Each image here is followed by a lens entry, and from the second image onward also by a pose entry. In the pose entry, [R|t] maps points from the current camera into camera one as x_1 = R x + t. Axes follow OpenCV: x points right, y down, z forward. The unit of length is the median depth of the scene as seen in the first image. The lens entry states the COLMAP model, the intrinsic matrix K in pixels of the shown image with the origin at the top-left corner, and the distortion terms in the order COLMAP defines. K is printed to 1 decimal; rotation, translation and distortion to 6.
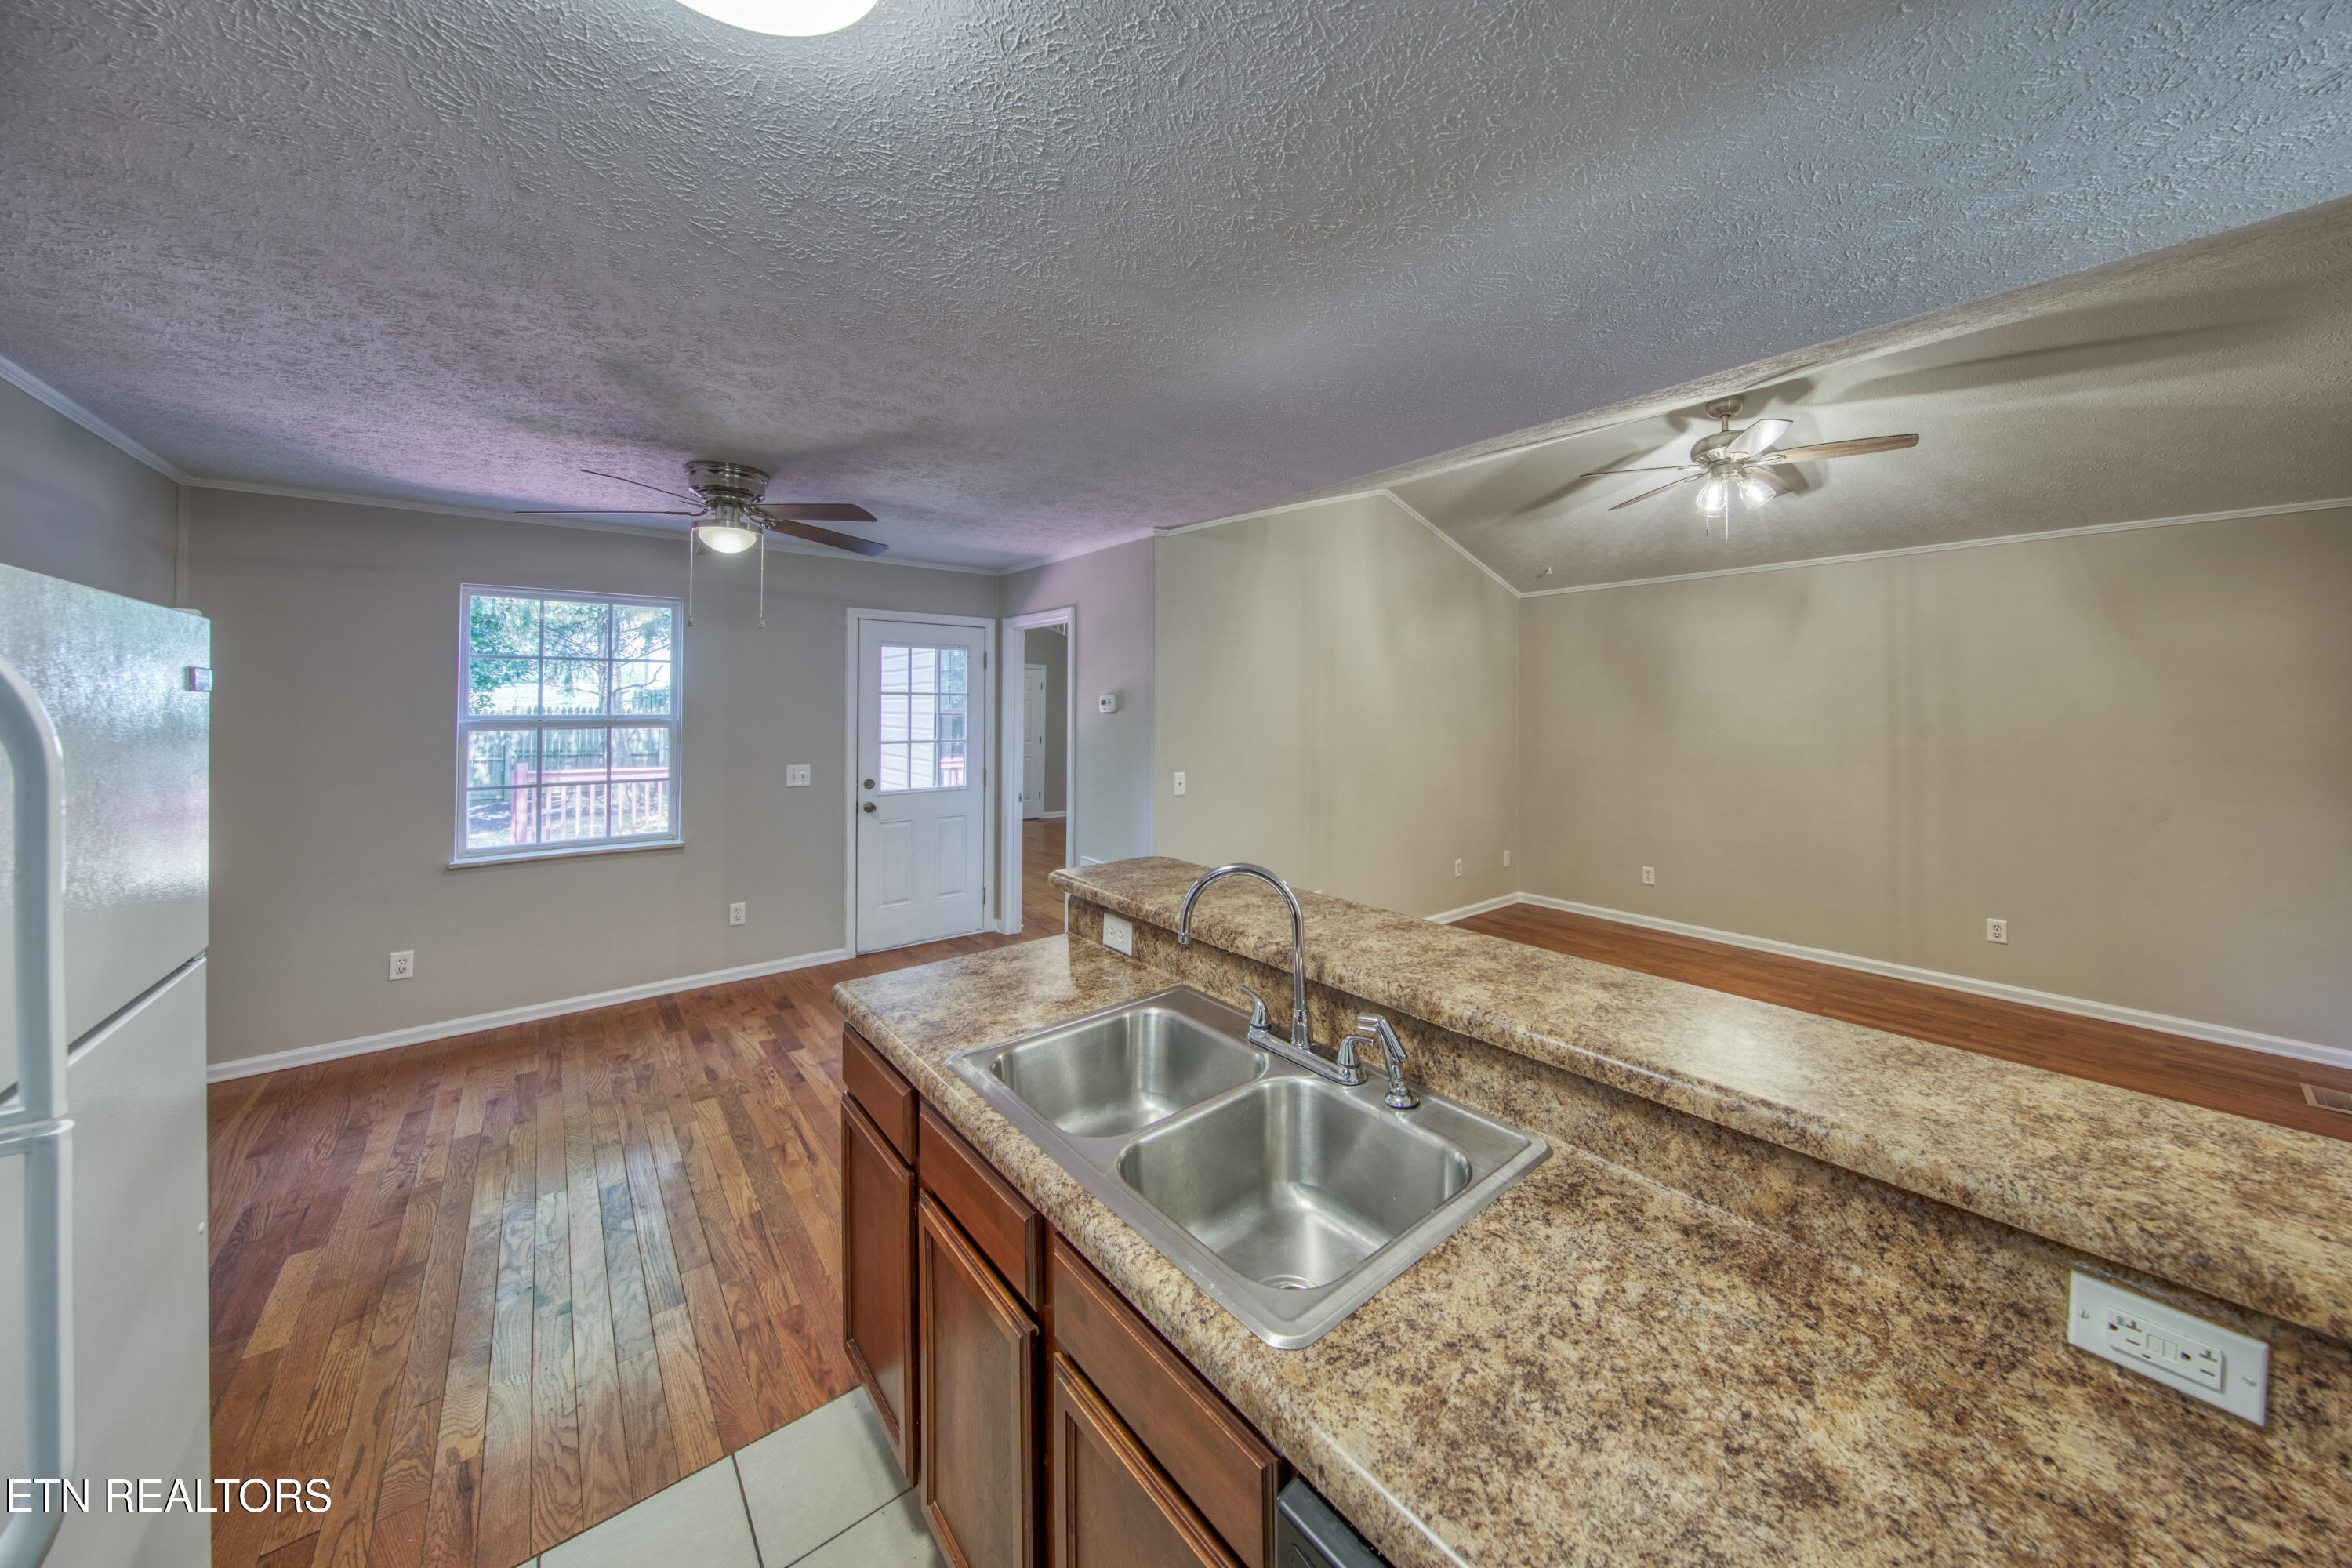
lens RADIAL K [[758.6, 0, 1193.3], [0, 758.6, 698.1], [0, 0, 1]] dist [0.000588, -0.003199]
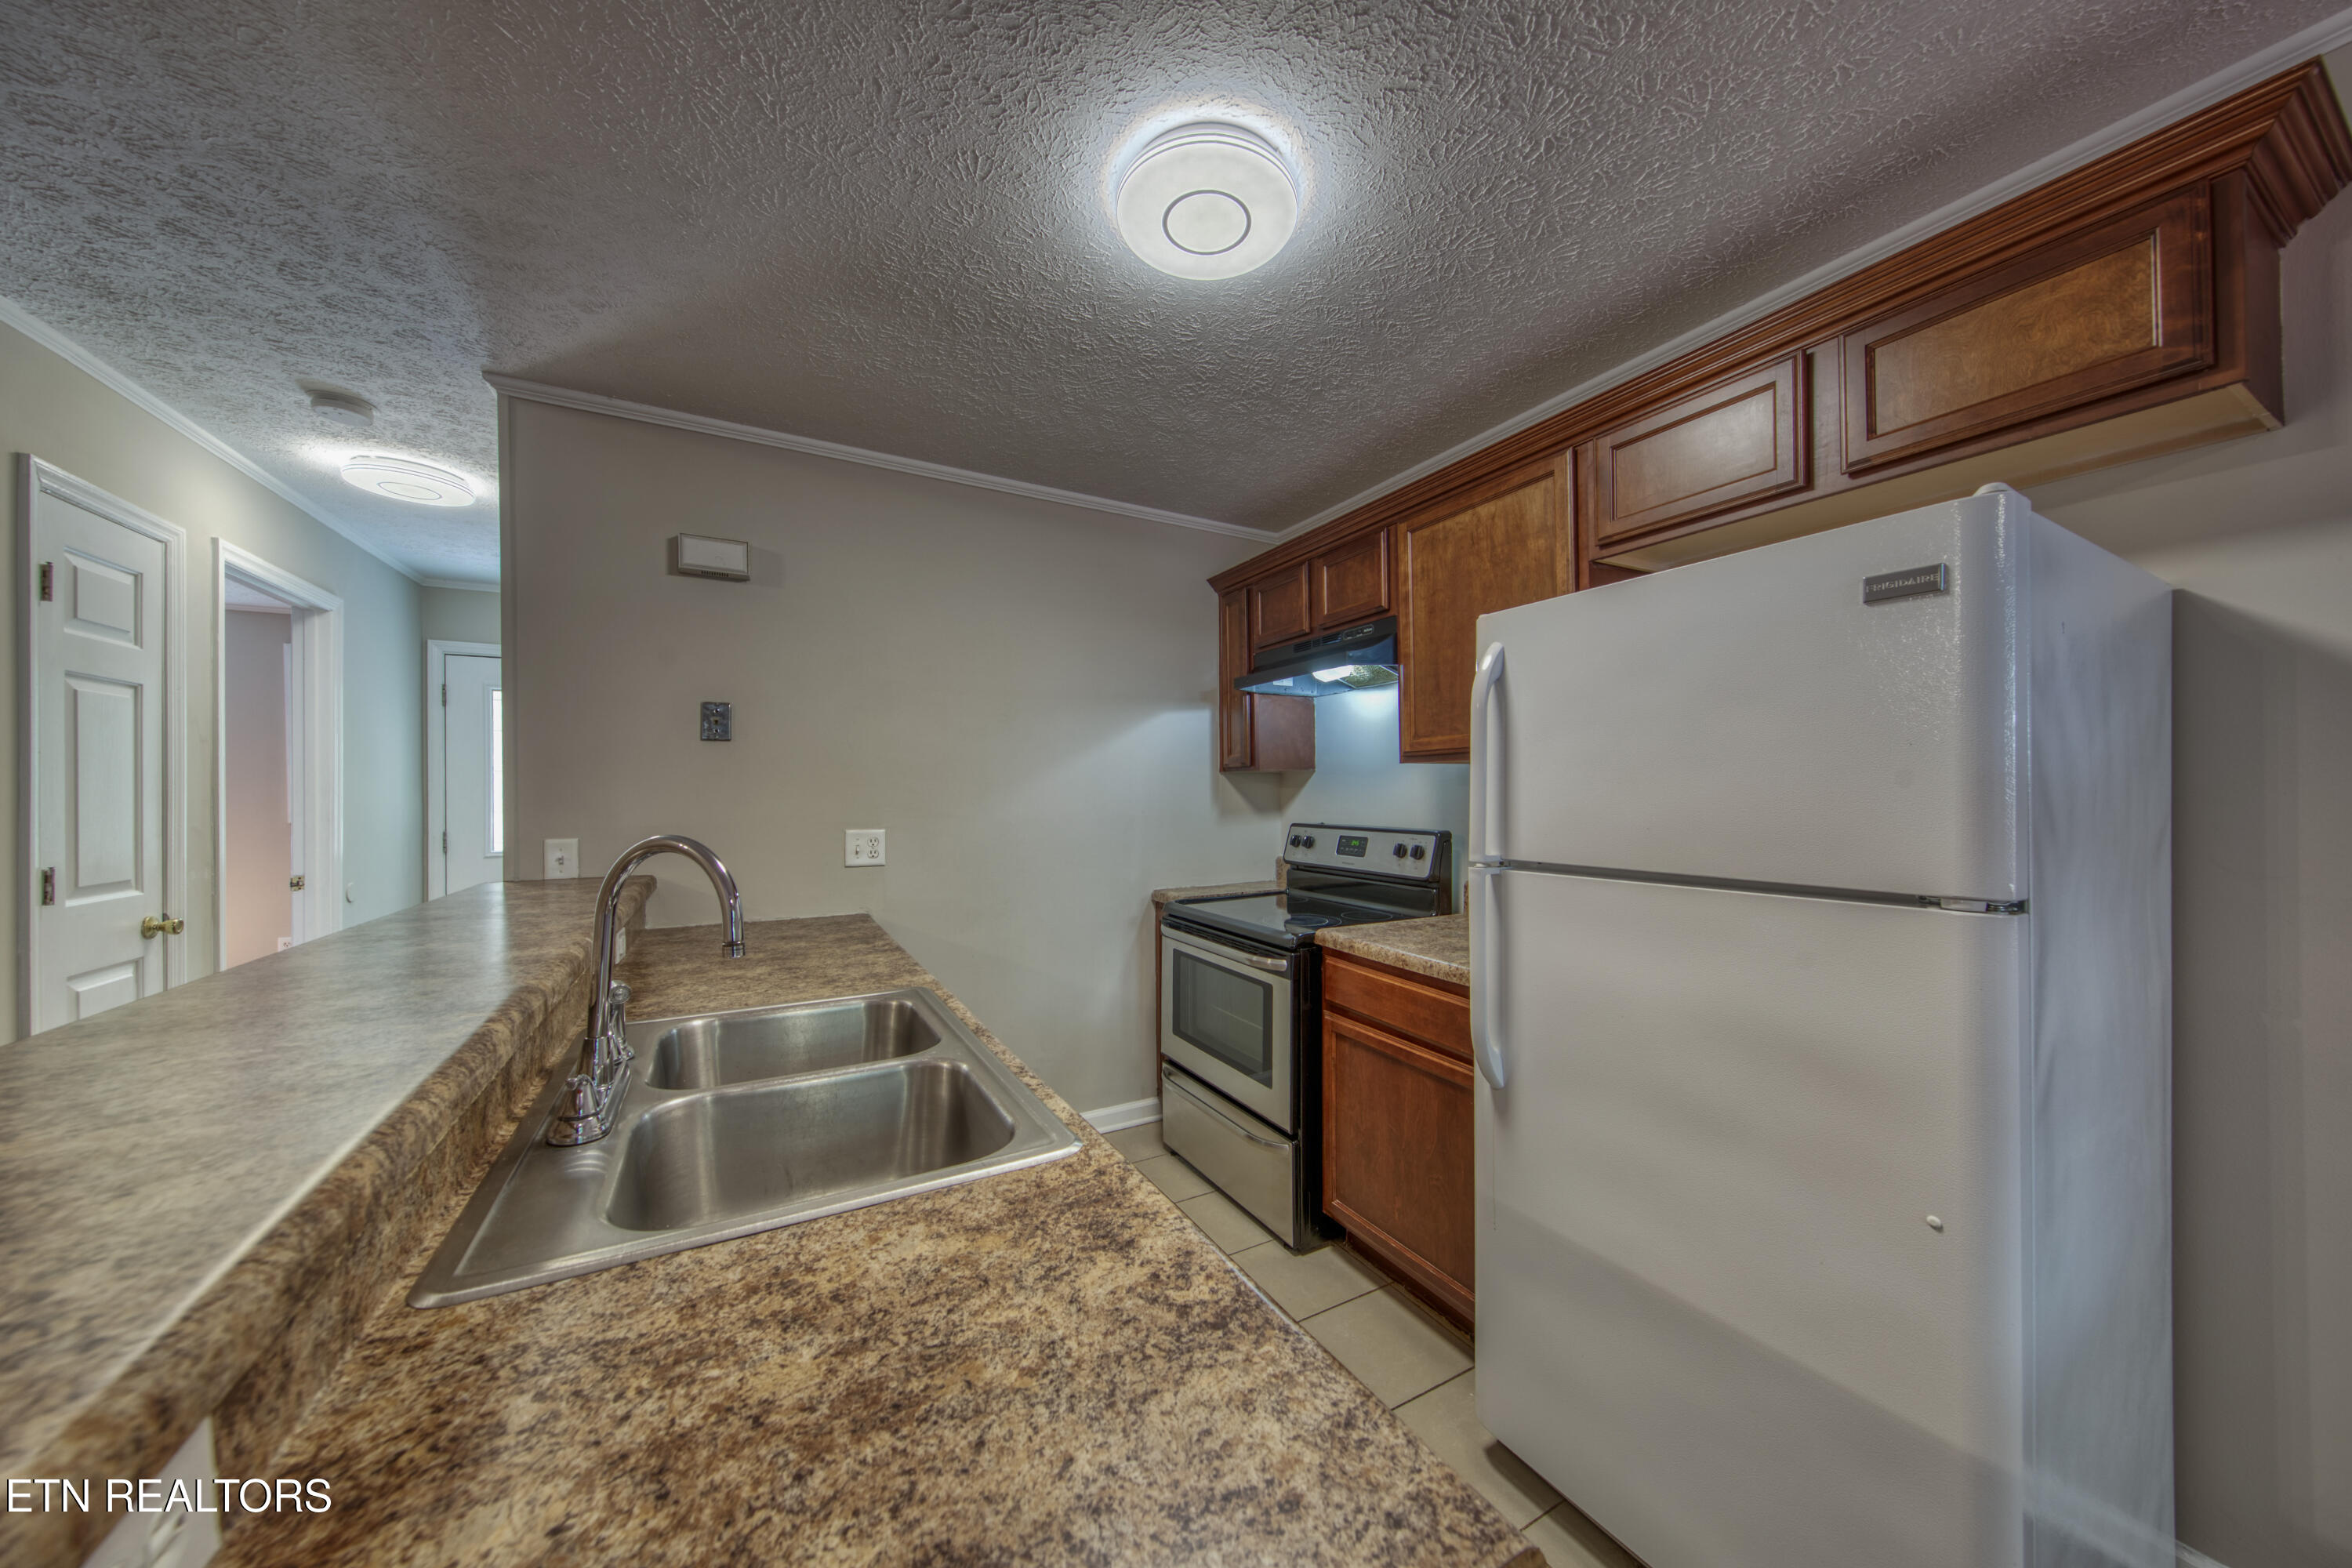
lens RADIAL K [[765.8, 0, 1200.1], [0, 765.8, 785.2], [0, 0, 1]] dist [0.000063, -0.000053]
pose [[-0.988718, 0.006785, 0.149636, -0.183682], [0.003122, 0.999690, -0.024702, 0.068066], [-0.149757, -0.023956, -0.988433, 0.570091]]
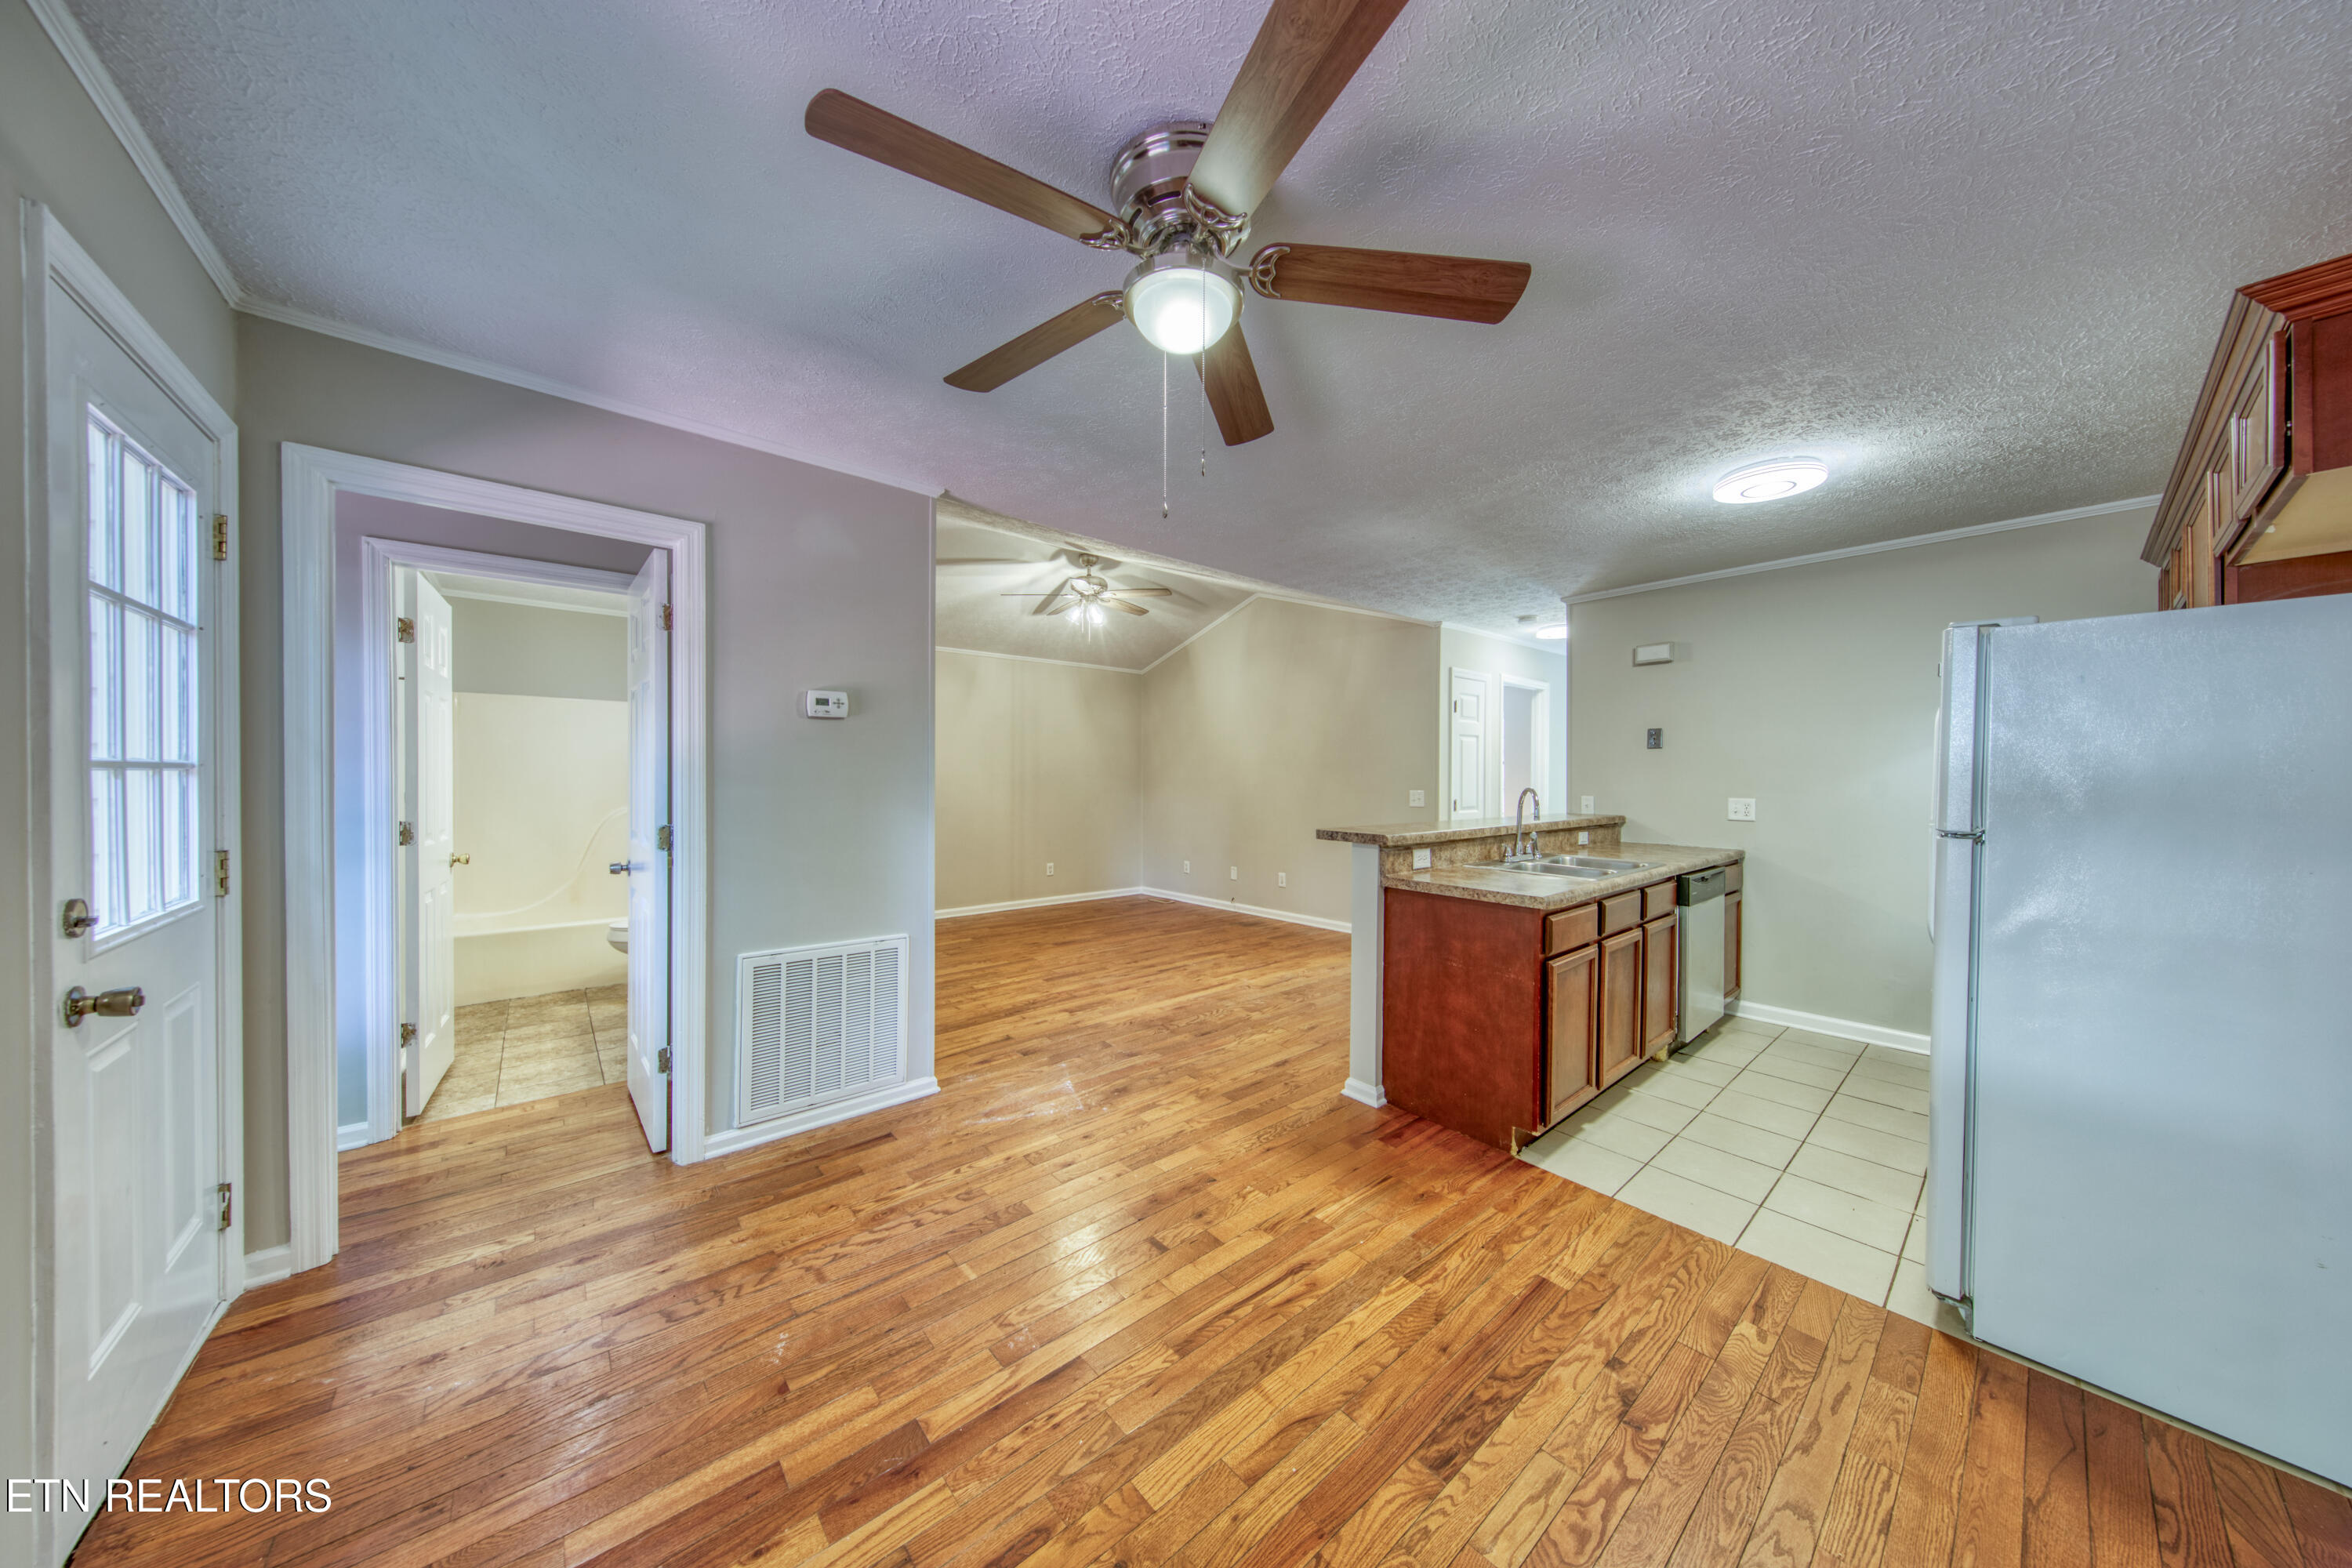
lens RADIAL K [[778.4, 0, 1140.8], [0, 778.4, 781.3], [0, 0, 1]] dist [0.008295, -0.000106]
pose [[0.005007, -0.007641, 0.999958, -0.892761], [-0.018446, 0.999800, 0.007732, 0.072269], [-0.999817, -0.018484, 0.004865, 0.801281]]
